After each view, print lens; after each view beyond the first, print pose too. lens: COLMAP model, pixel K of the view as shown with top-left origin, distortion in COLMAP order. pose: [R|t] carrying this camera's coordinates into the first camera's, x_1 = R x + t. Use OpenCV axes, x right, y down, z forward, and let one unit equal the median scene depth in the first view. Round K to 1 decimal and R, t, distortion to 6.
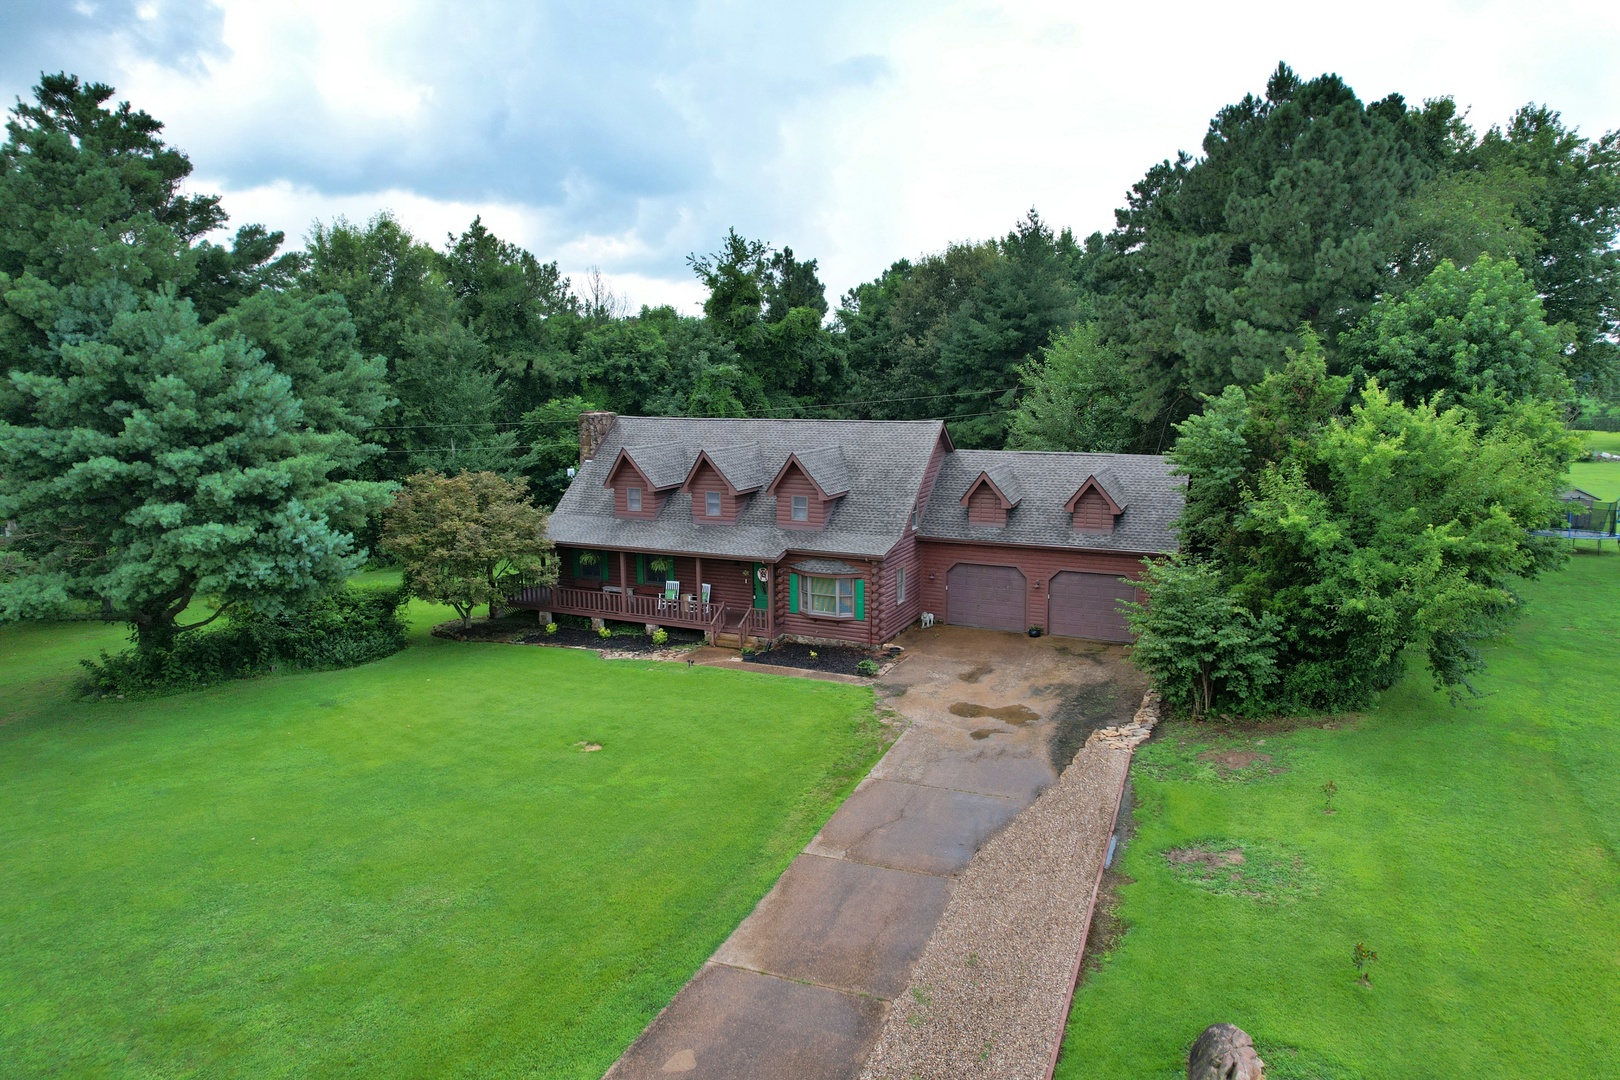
lens RADIAL K [[1039.2, 0, 810.0], [0, 1039.2, 540.0], [0, 0, 1]] dist [-0.054279, 0.048168]
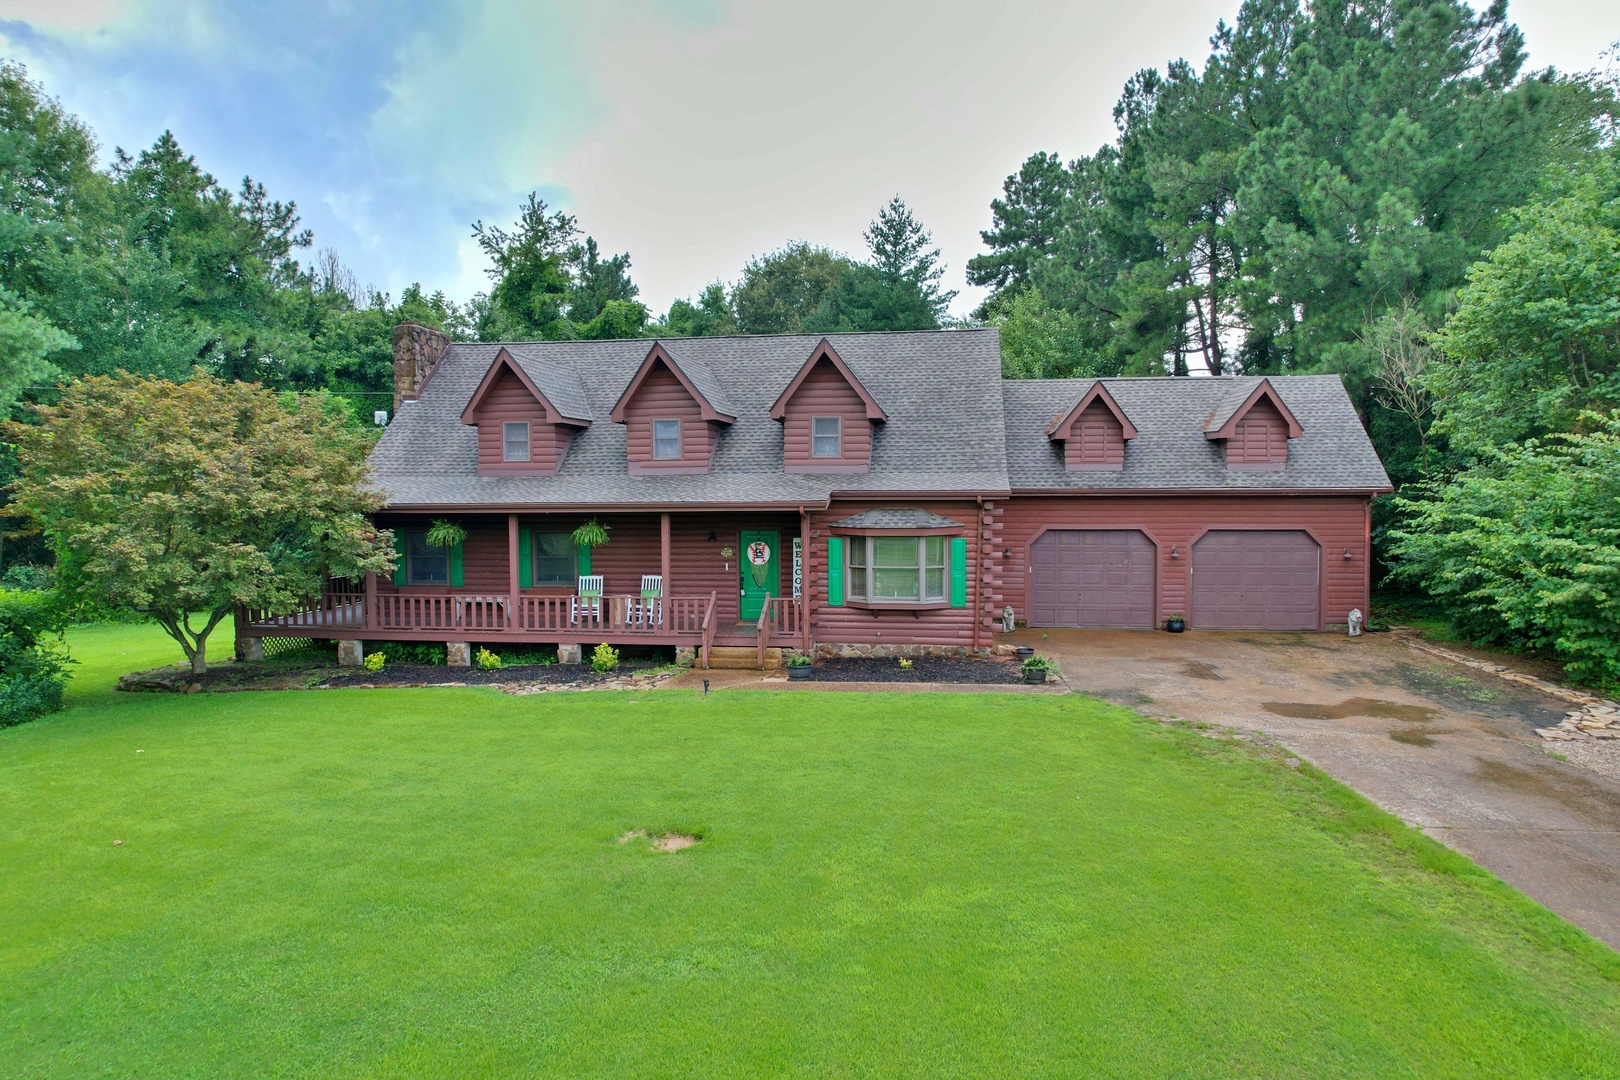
lens RADIAL K [[1039.2, 0, 810.0], [0, 1039.2, 540.0], [0, 0, 1]] dist [-0.054279, 0.048168]
pose [[0.955677, -0.013276, 0.294117, -0.191061], [0.047978, 0.992652, -0.111086, 0.092888], [-0.290481, 0.120273, 0.949292, 0.418557]]
